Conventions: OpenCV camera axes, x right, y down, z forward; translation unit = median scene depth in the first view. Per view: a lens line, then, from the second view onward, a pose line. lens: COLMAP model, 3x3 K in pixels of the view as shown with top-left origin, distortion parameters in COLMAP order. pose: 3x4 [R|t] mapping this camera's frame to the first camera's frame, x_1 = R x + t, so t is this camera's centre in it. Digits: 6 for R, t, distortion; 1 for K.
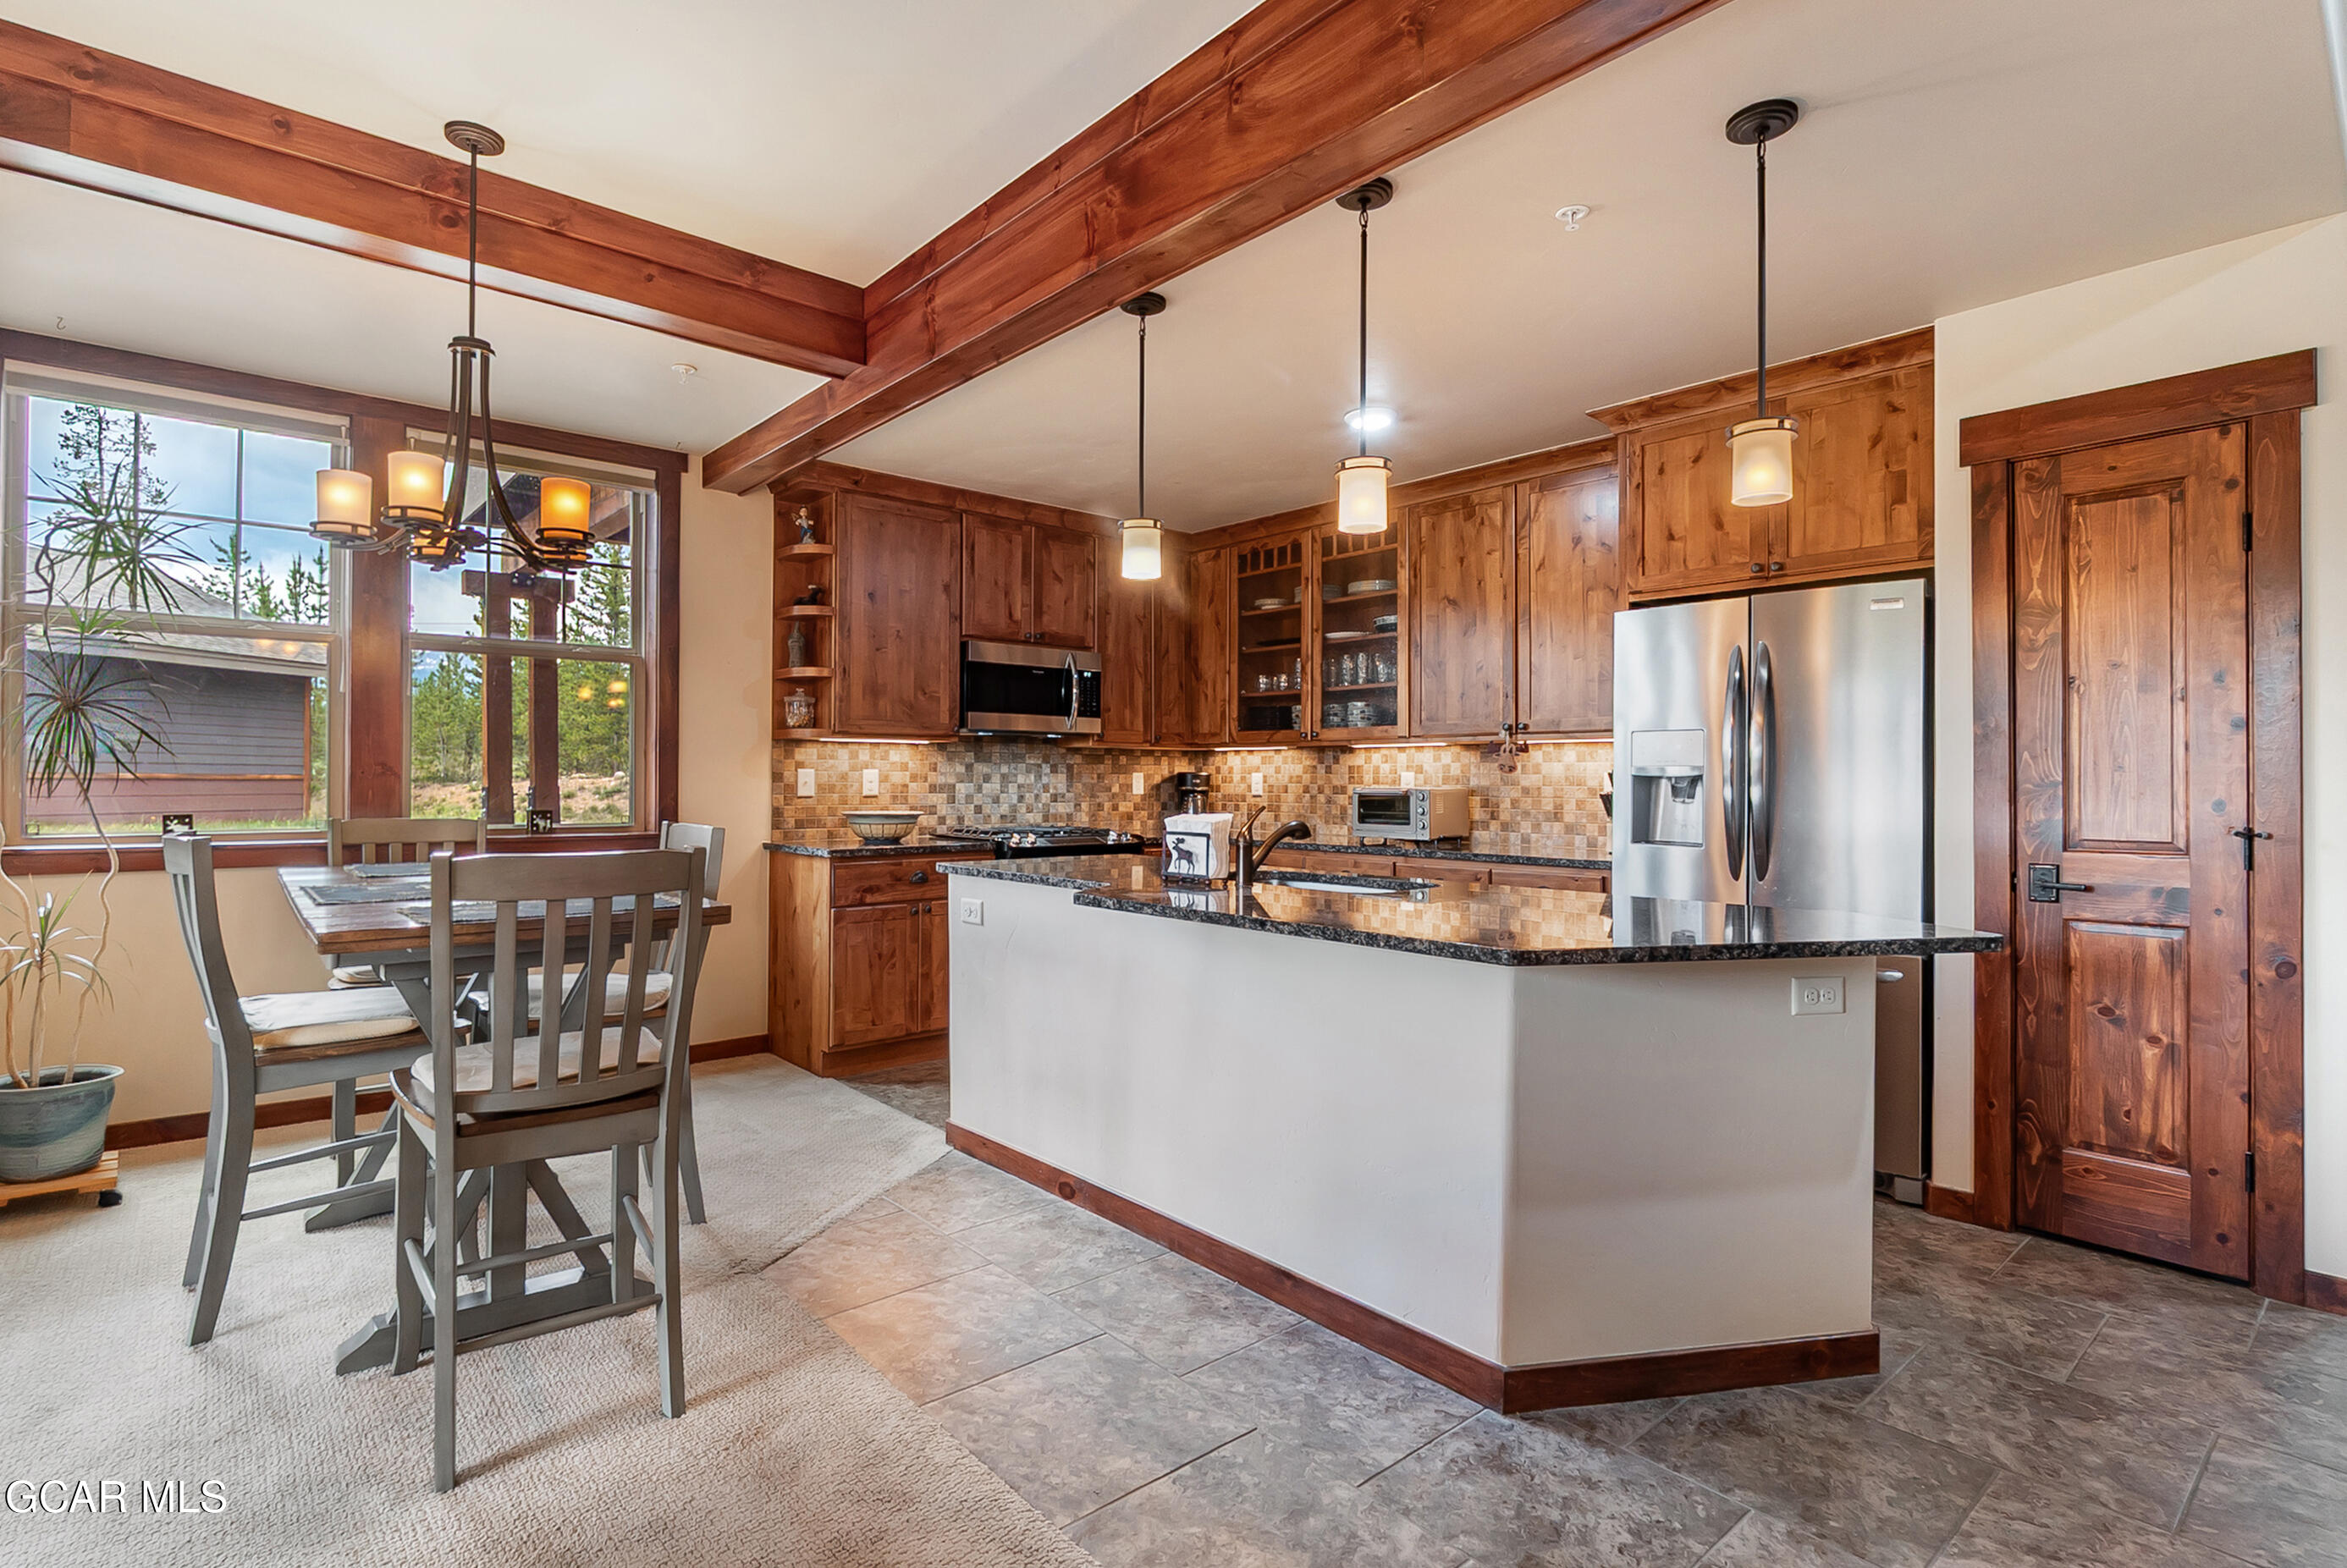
lens RADIAL K [[1134.8, 0, 1169.8], [0, 1134.8, 771.1], [0, 0, 1]] dist [-0.008373, -0.001372]
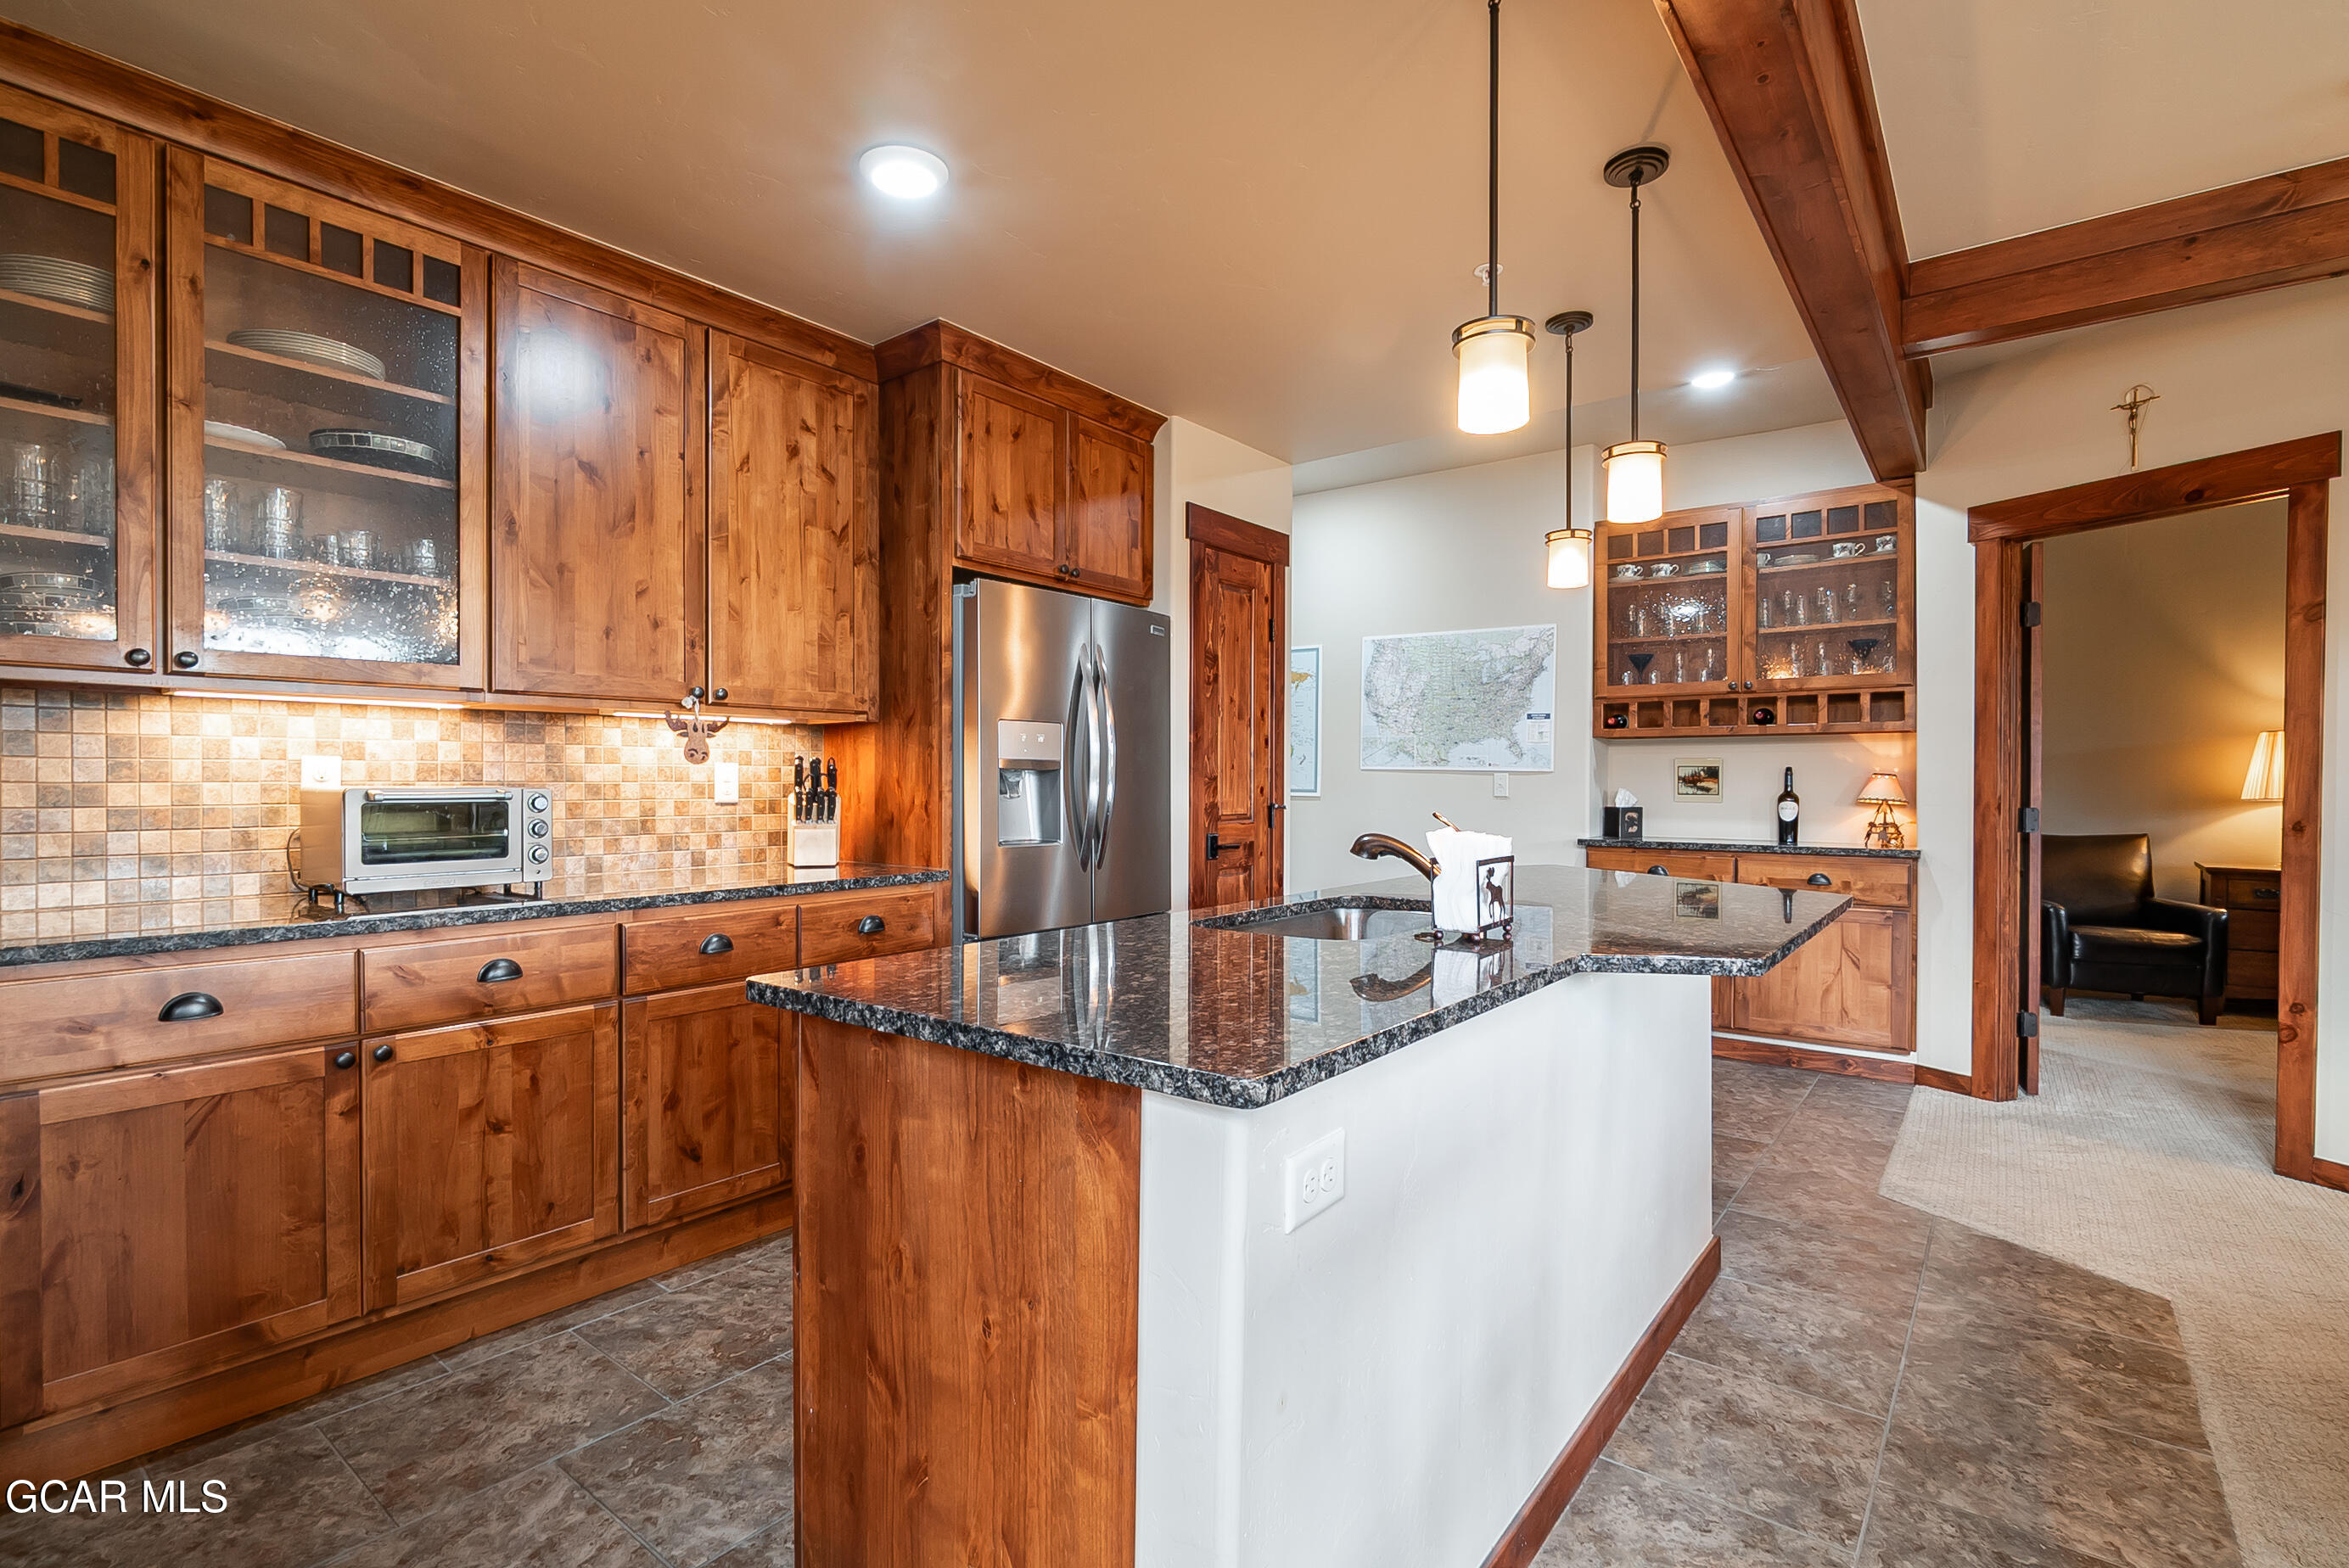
lens RADIAL K [[1092.6, 0, 1132.1], [0, 1092.6, 791.3], [0, 0, 1]] dist [-0.013714, 0.003607]
pose [[-0.173469, -0.016440, 0.984702, -0.338163], [-0.011218, 0.999829, 0.014717, 0.005701], [-0.984775, -0.008494, -0.173624, 0.796347]]
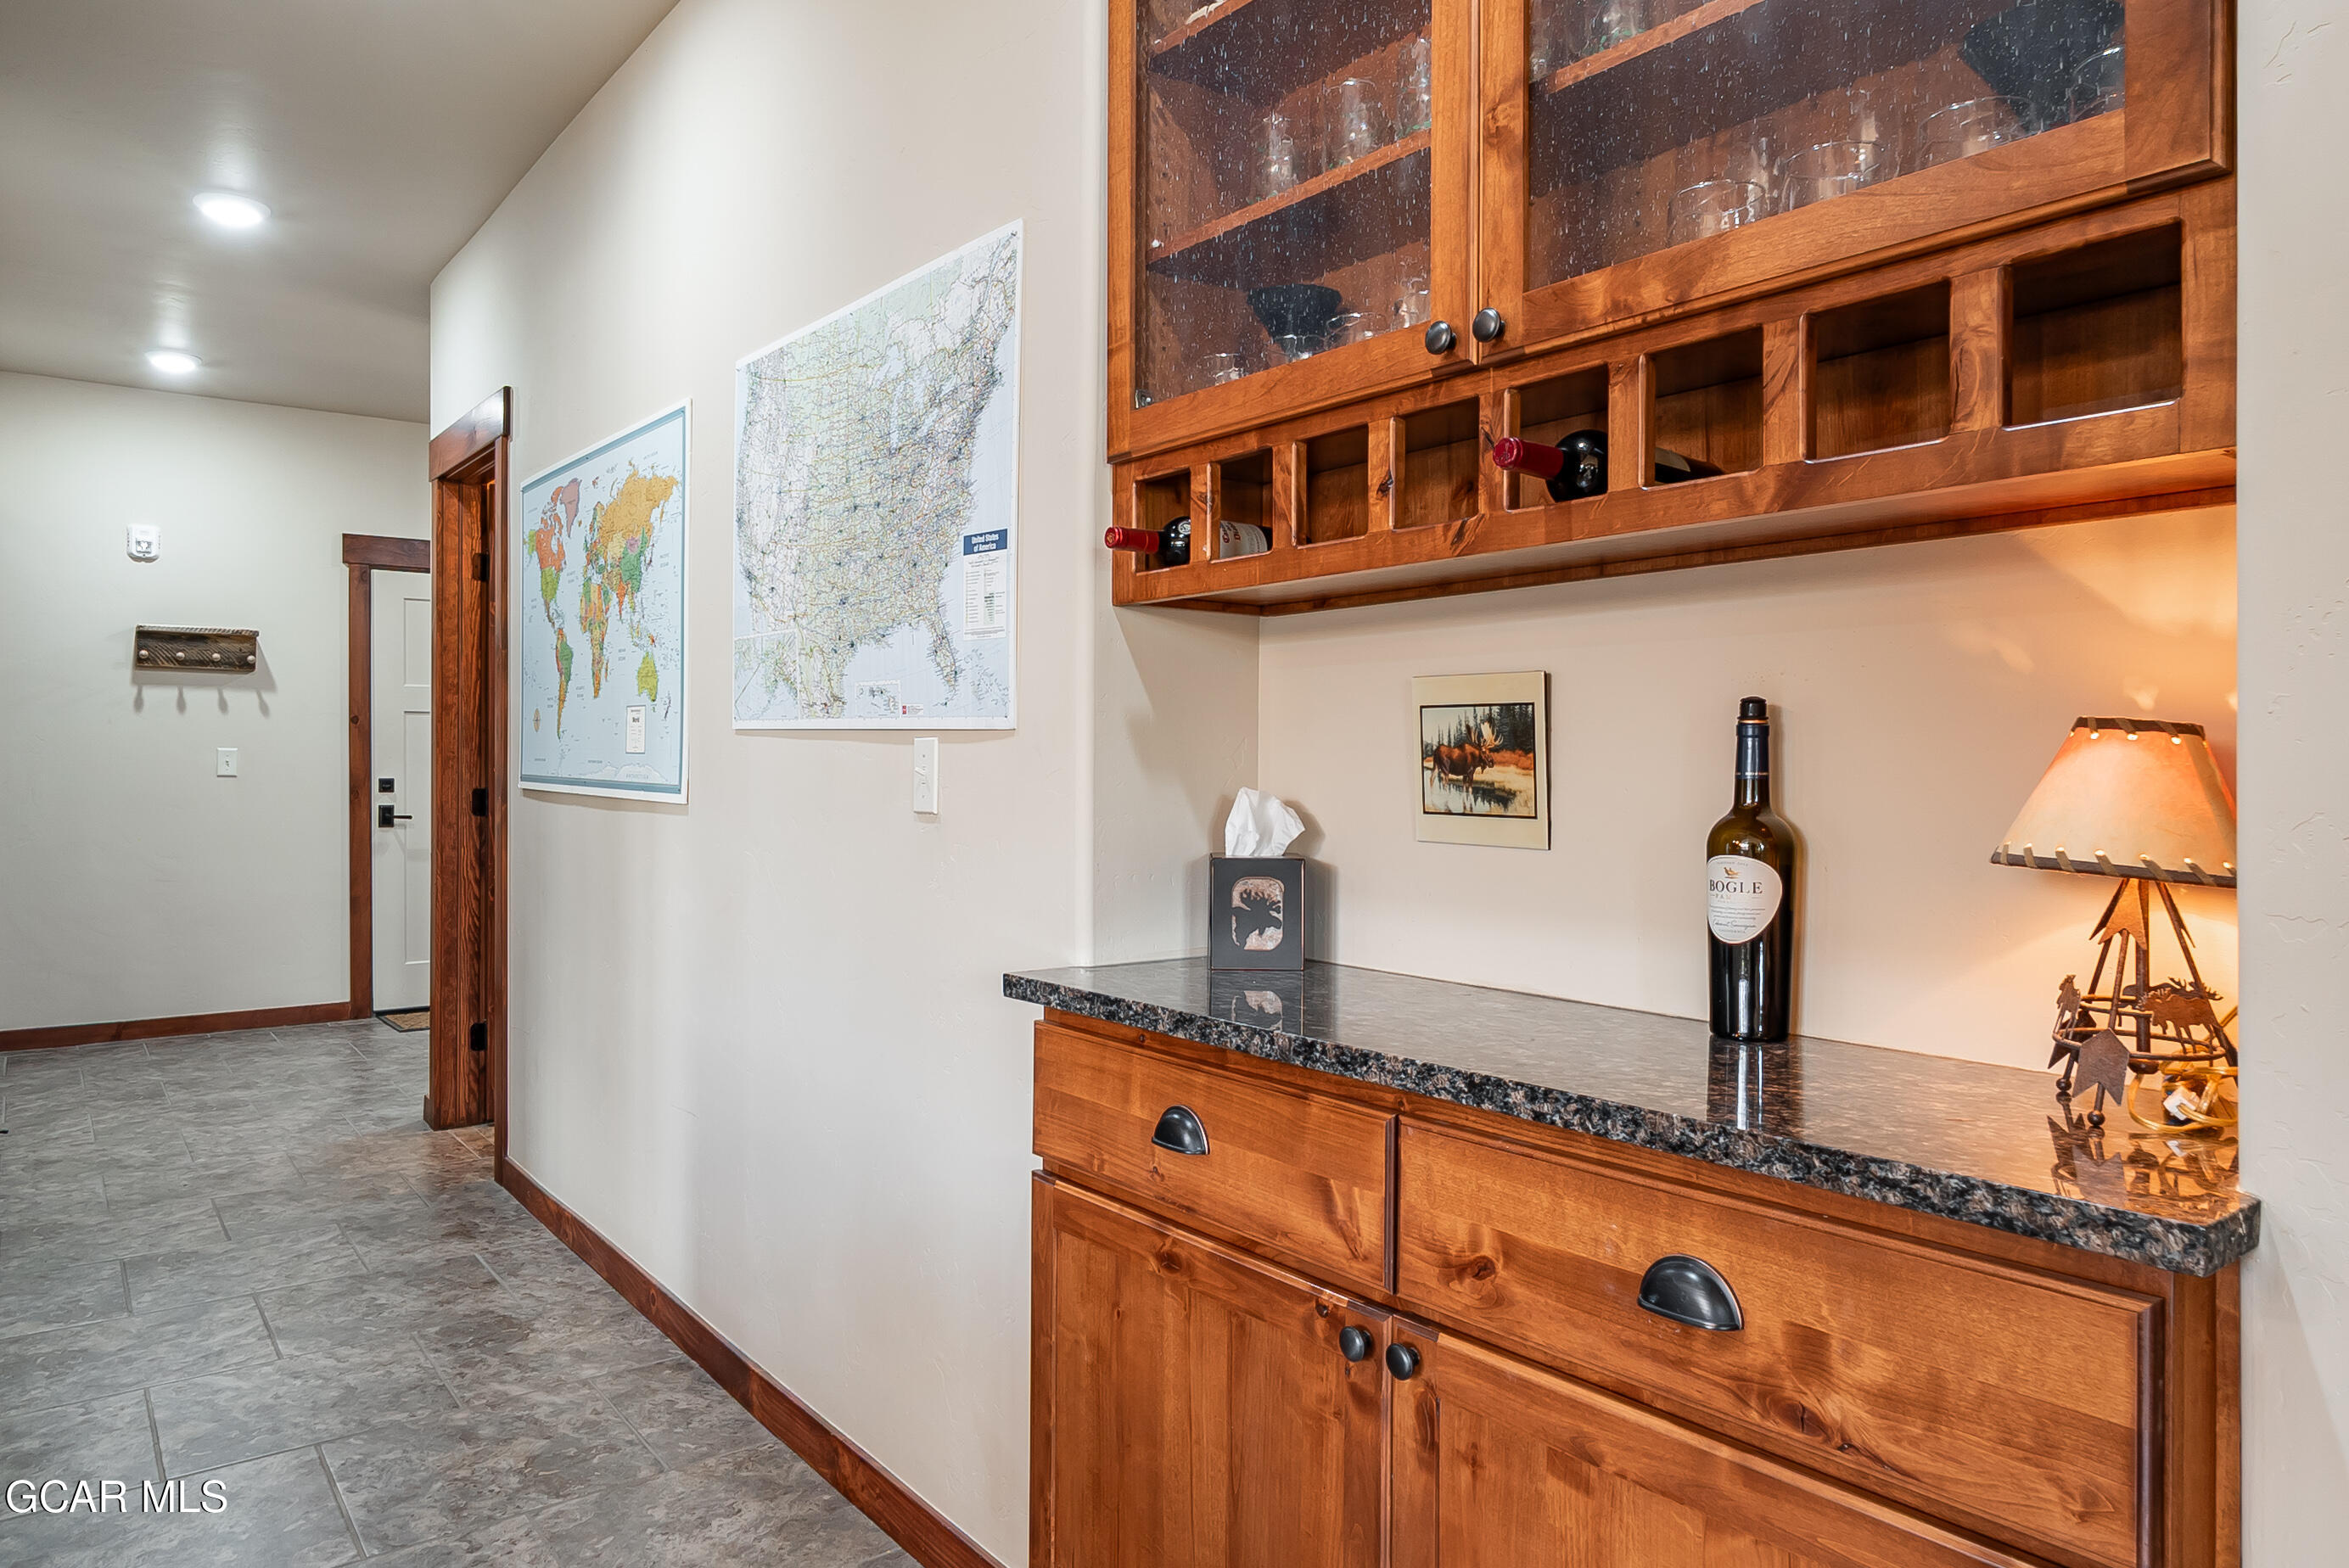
lens RADIAL K [[1531.8, 0, 1109.3], [0, 1531.8, 763.0], [0, 0, 1]] dist [-0.007064, -0.003589]
pose [[0.088080, -0.006131, 0.996095, 0.183185], [-0.010688, 0.999918, 0.007099, 0.003717], [-0.996056, -0.011271, 0.088007, 0.175841]]
